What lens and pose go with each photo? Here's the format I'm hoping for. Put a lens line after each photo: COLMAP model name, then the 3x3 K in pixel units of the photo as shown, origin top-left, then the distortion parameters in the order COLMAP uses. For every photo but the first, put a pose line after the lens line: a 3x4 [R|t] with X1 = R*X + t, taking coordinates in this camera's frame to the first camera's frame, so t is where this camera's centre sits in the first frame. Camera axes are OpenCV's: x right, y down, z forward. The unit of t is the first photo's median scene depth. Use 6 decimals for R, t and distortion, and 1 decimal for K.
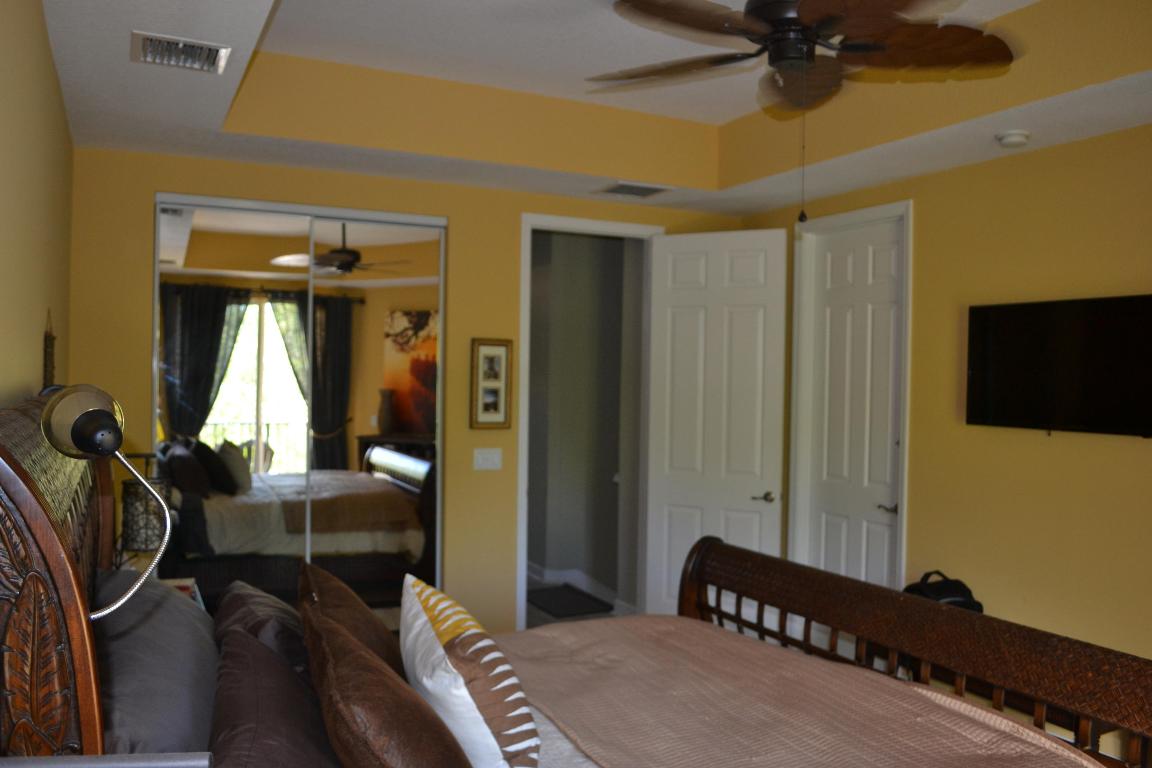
lens RADIAL K [[924.1, 0, 578.3], [0, 924.1, 384.1], [0, 0, 1]] dist [-0.075769, 0.004337]
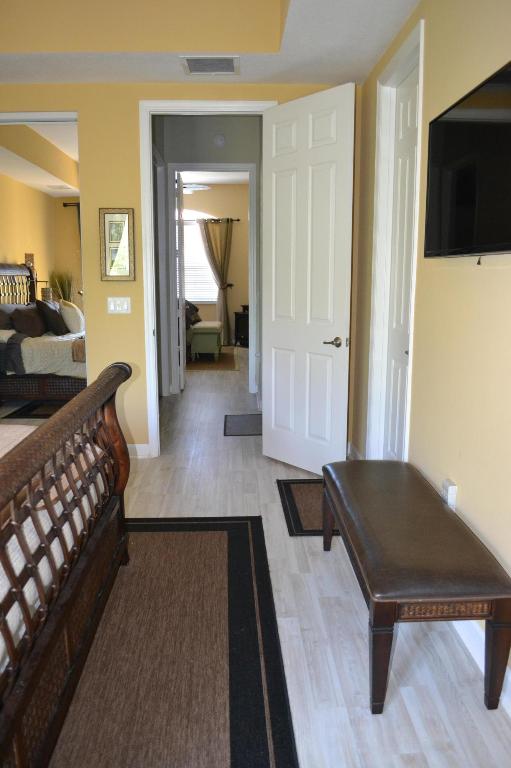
lens RADIAL K [[616.1, 0, 253.8], [0, 616.1, 383.8], [0, 0, 1]] dist [-0.075769, 0.004337]
pose [[0.906266, 0.058936, -0.418578, 0.425230], [0.009929, 0.986992, 0.160465, 0.053897], [0.422590, -0.149580, 0.893892, 0.300855]]
